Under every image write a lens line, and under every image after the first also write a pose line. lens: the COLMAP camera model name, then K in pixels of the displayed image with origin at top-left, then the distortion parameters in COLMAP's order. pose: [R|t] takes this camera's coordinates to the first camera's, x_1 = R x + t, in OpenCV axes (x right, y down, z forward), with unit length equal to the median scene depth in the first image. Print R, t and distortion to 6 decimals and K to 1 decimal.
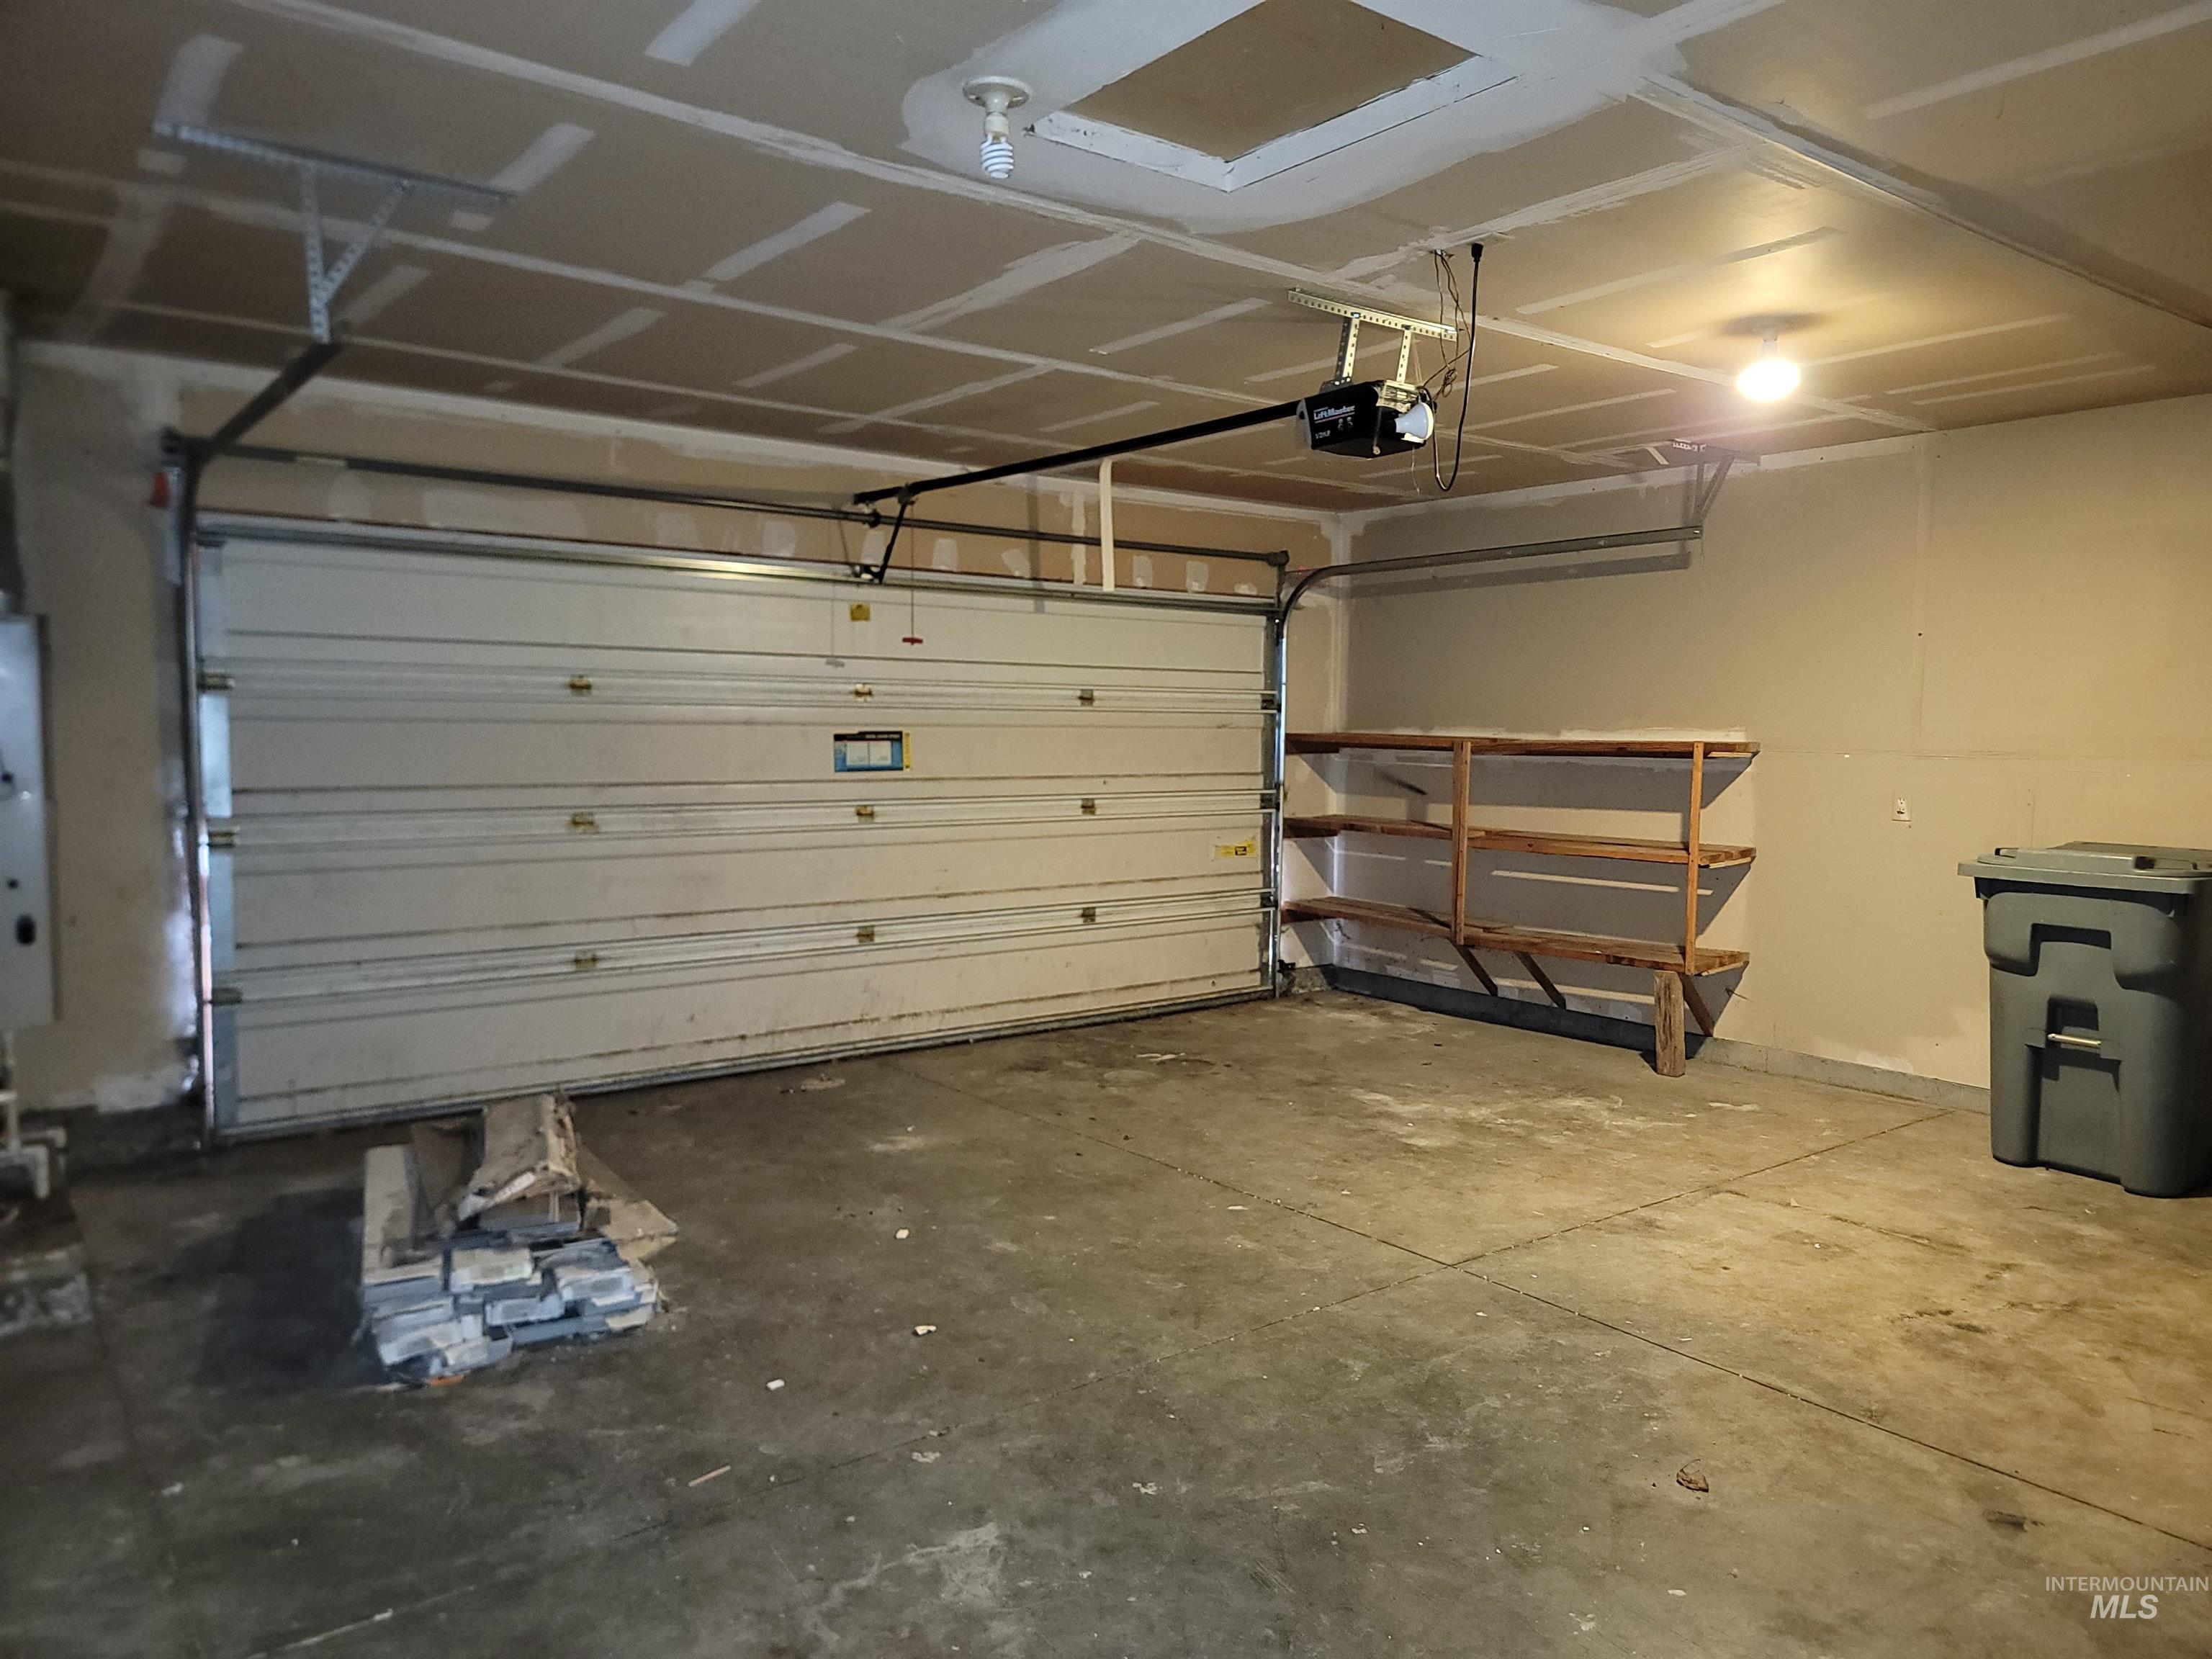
lens RADIAL K [[1540.0, 0, 1106.0], [0, 1540.0, 829.5], [0, 0, 1]] dist [0.084283, -0.058112]
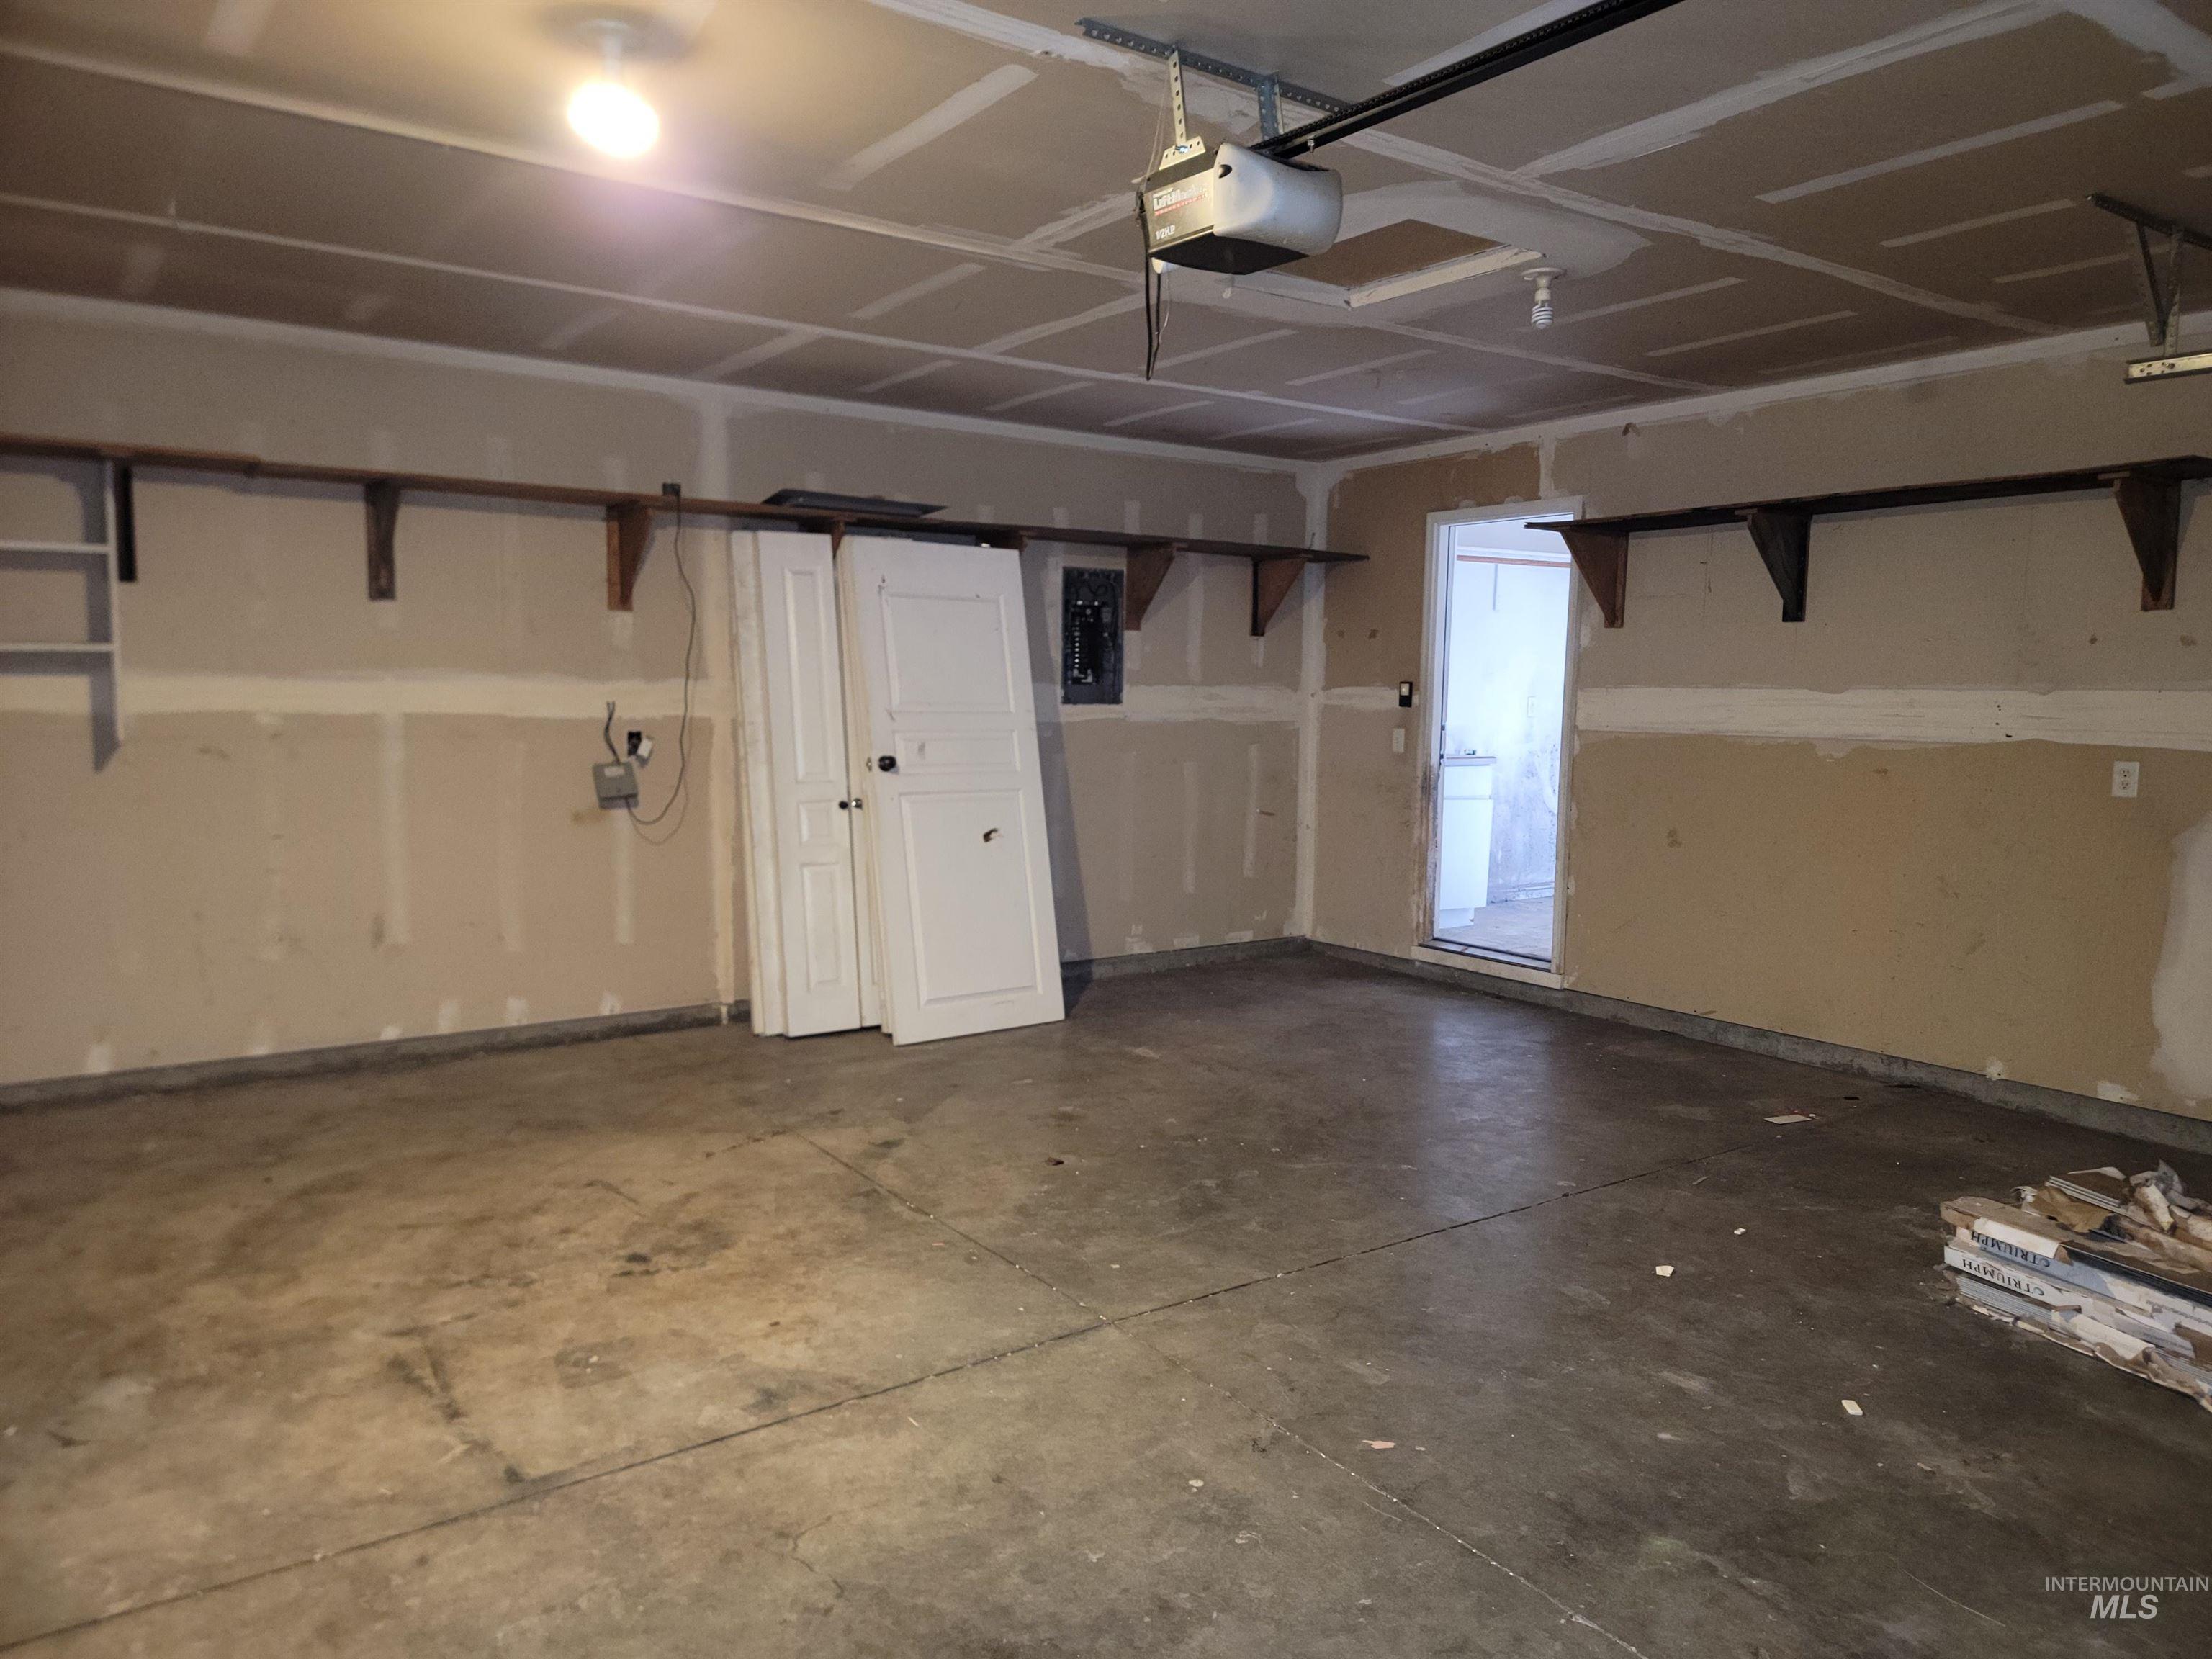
lens RADIAL K [[1540.0, 0, 1106.0], [0, 1540.0, 829.5], [0, 0, 1]] dist [0.084283, -0.058112]
pose [[-0.998944, -0.028783, 0.035806, 0.205810], [-0.022409, 0.985675, 0.167159, -0.120955], [-0.040104, 0.166180, -0.985280, 1.810172]]
